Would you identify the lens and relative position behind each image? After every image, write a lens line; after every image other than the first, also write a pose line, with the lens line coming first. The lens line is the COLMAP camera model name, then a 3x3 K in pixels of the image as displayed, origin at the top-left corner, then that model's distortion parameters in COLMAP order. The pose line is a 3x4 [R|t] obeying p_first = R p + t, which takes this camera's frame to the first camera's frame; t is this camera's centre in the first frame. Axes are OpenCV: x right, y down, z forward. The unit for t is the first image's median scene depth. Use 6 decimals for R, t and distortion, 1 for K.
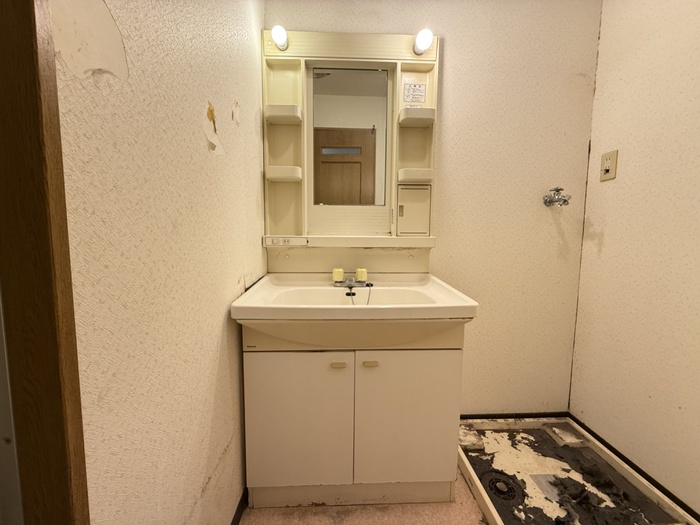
lens RADIAL K [[280.5, 0, 348.4], [0, 280.5, 259.8], [0, 0, 1]] dist [-0.000902, -0.000113]
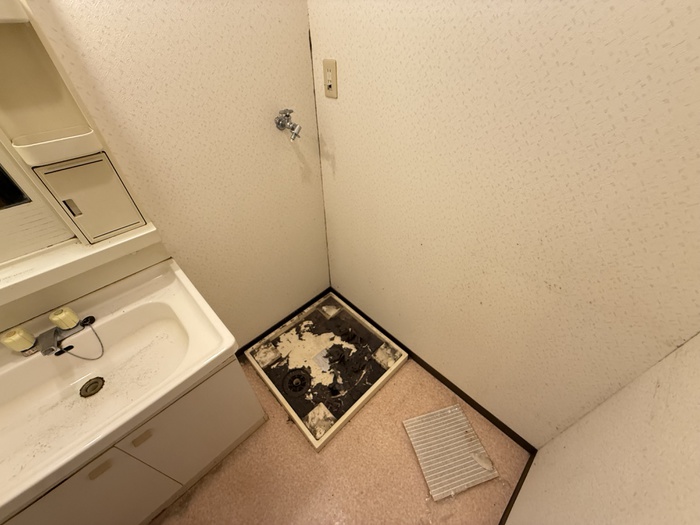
lens RADIAL K [[280.5, 0, 347.5], [0, 280.5, 262.0], [0, 0, 1]] dist [-0.000902, -0.000113]
pose [[0.740497, -0.457078, 0.492690, 0.275126], [0.081210, 0.788589, 0.609534, -0.399515], [-0.667135, -0.411347, 0.621067, 0.190138]]
